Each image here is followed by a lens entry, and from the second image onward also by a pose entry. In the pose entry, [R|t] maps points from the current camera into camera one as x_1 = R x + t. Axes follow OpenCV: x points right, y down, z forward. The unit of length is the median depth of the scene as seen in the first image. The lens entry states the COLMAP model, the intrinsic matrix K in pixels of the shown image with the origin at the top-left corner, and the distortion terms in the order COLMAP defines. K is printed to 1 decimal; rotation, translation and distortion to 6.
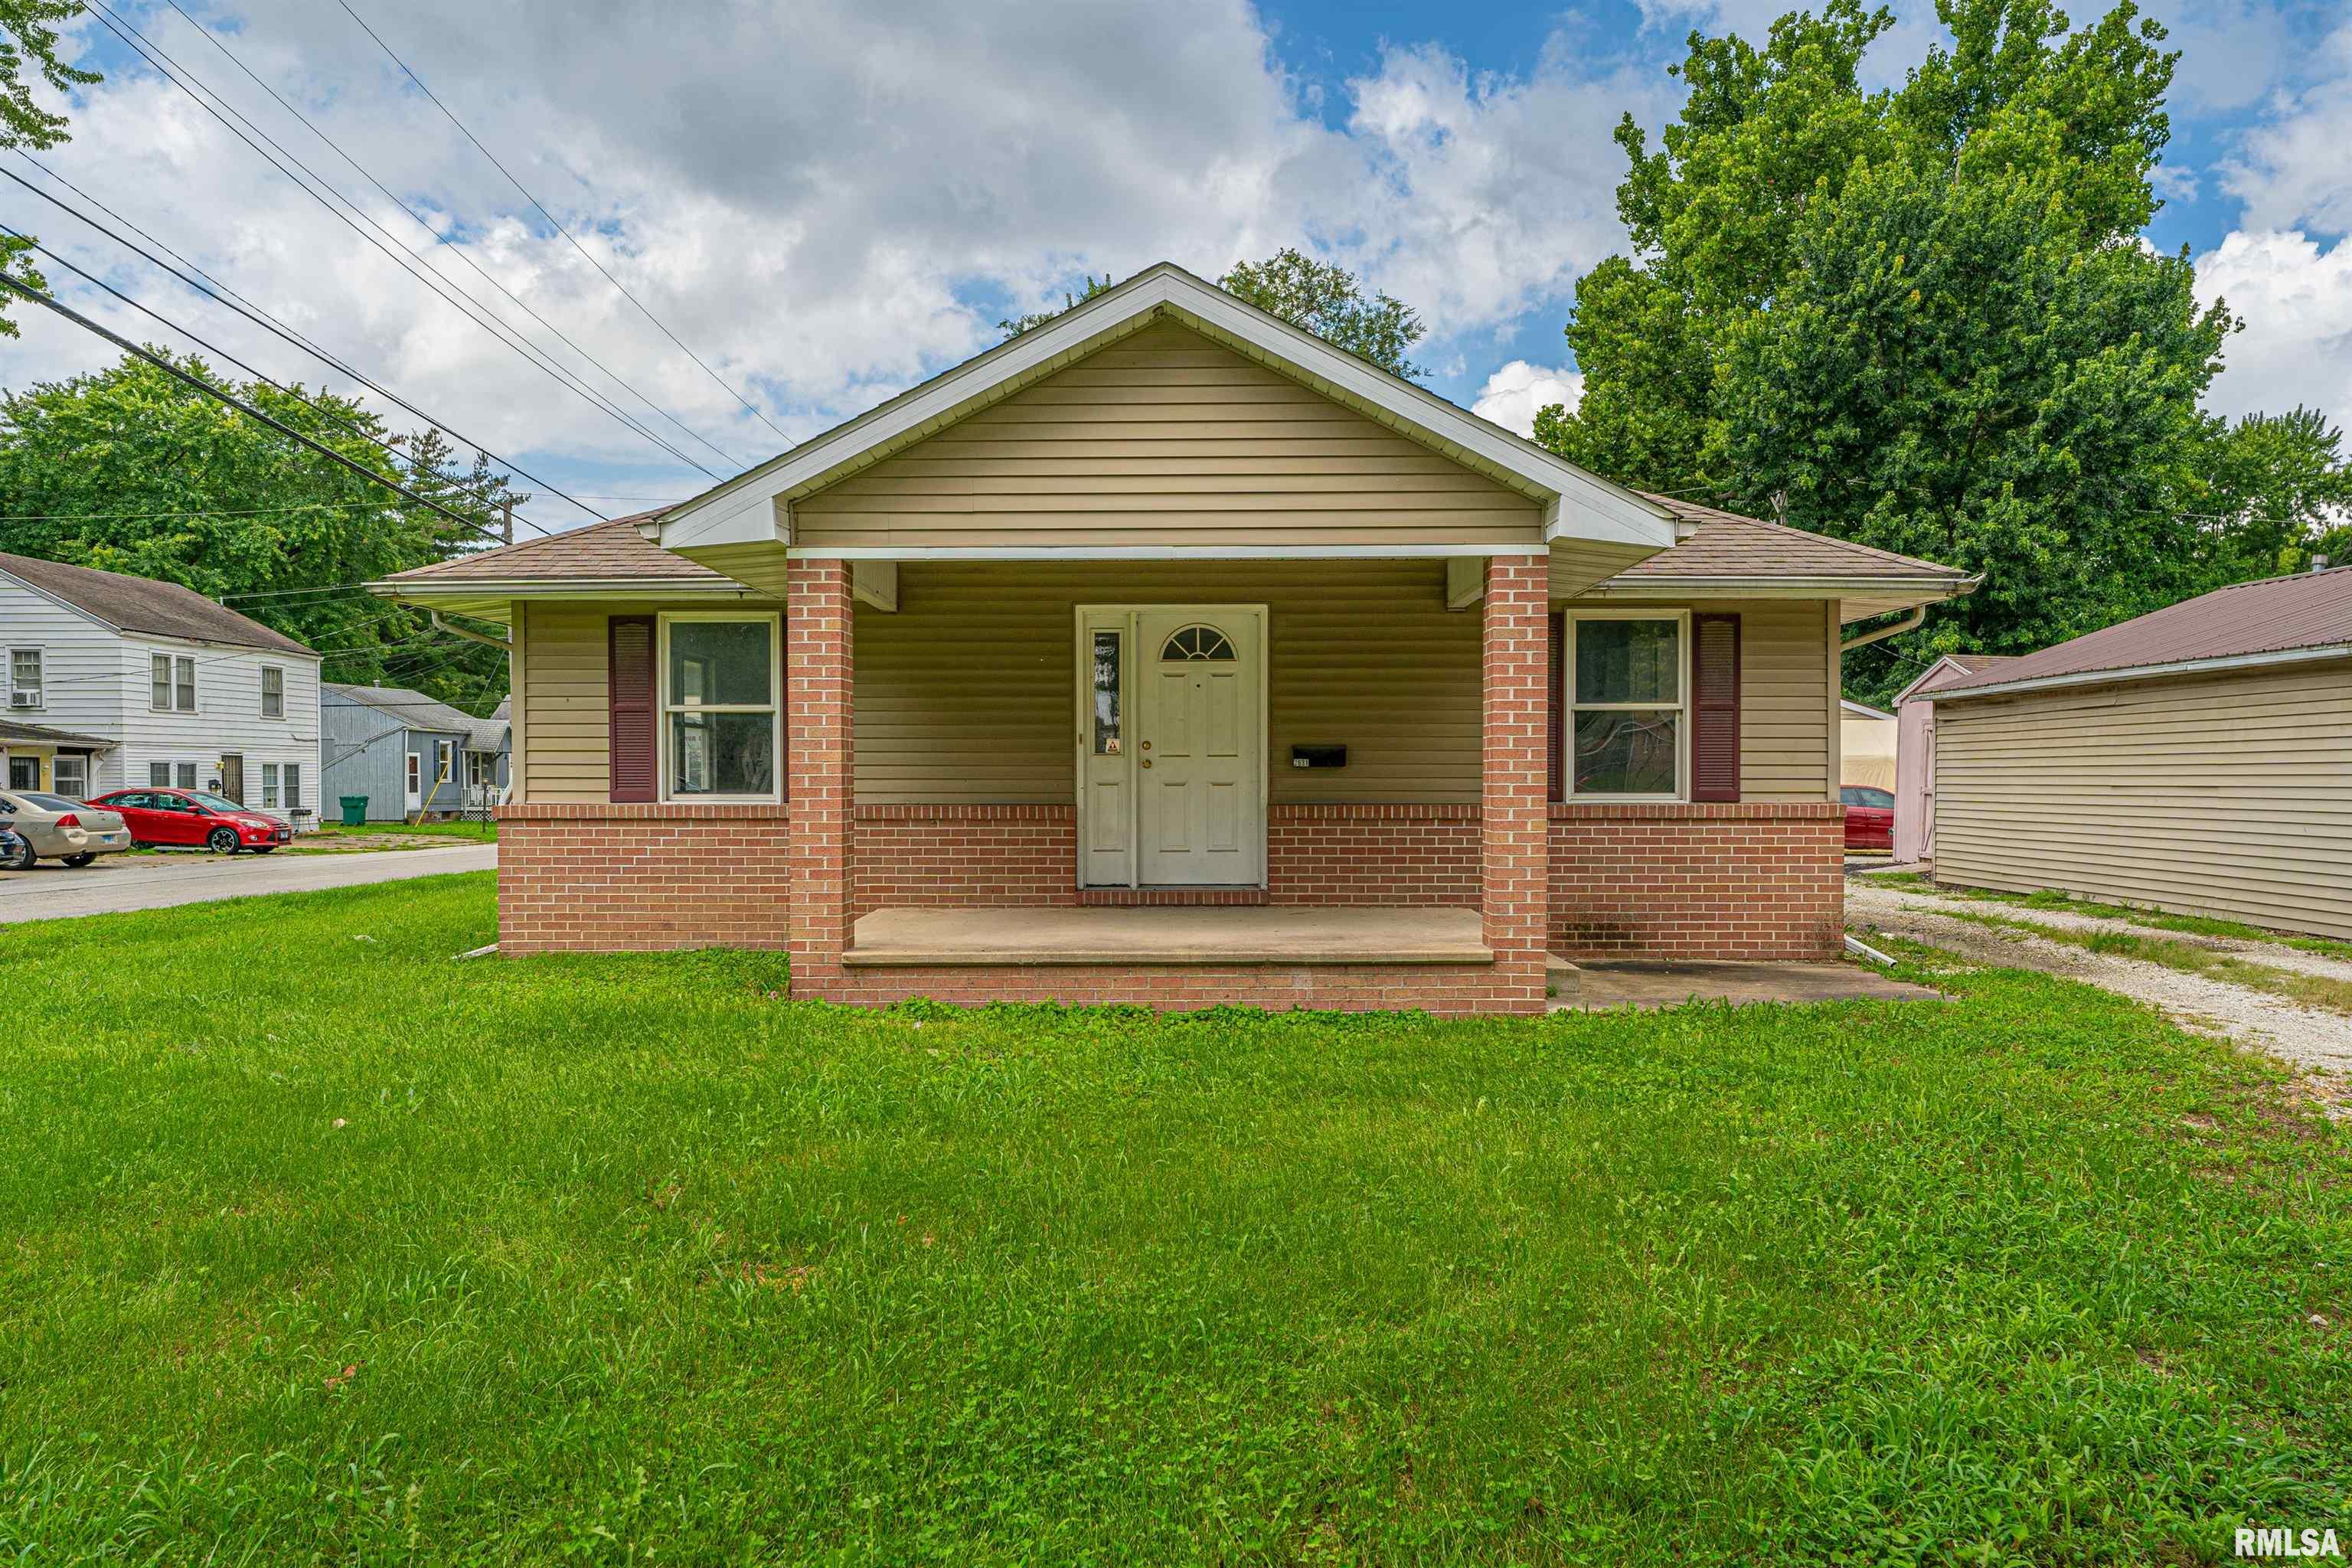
lens RADIAL K [[1521.3, 0, 1176.0], [0, 1521.3, 784.0], [0, 0, 1]] dist [0.009312, 0.003506]
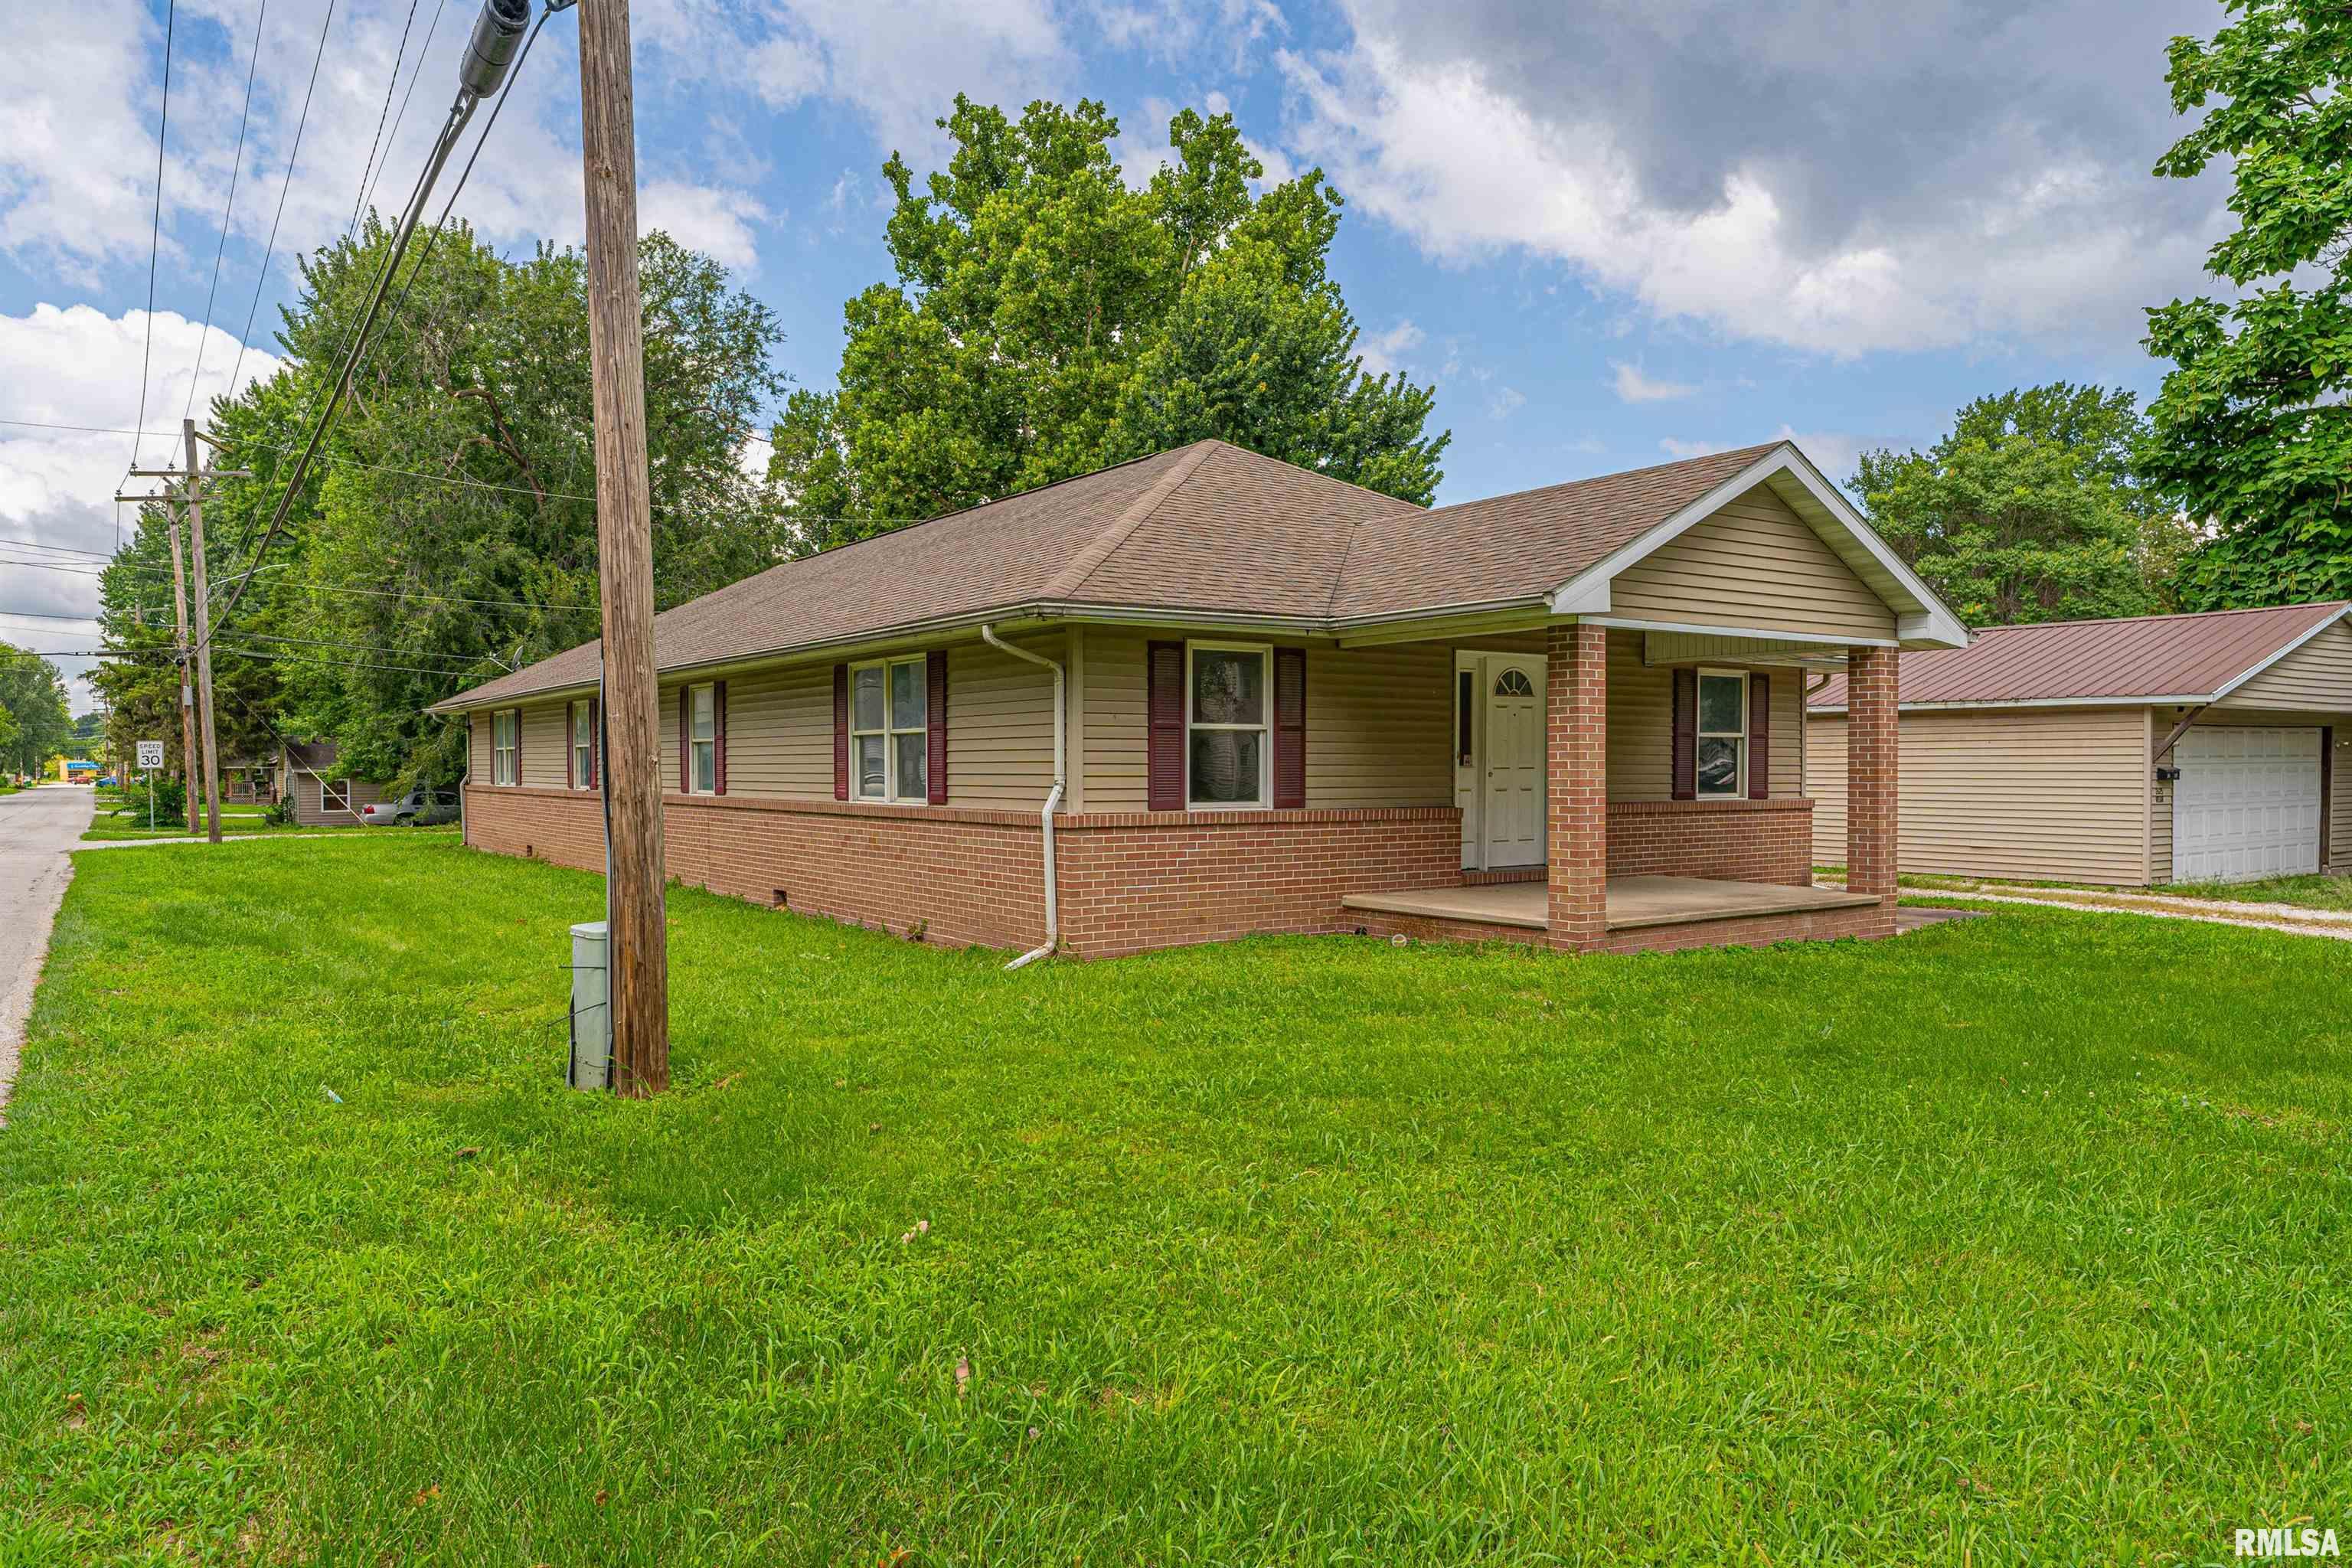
lens RADIAL K [[1629.7, 0, 1176.0], [0, 1629.7, 784.0], [0, 0, 1]] dist [-0.057860, 0.000905]
pose [[0.802502, -0.006142, 0.596618, -1.070811], [0.012207, 0.999907, -0.006125, 0.000210], [-0.596525, 0.012198, 0.802502, 0.050209]]
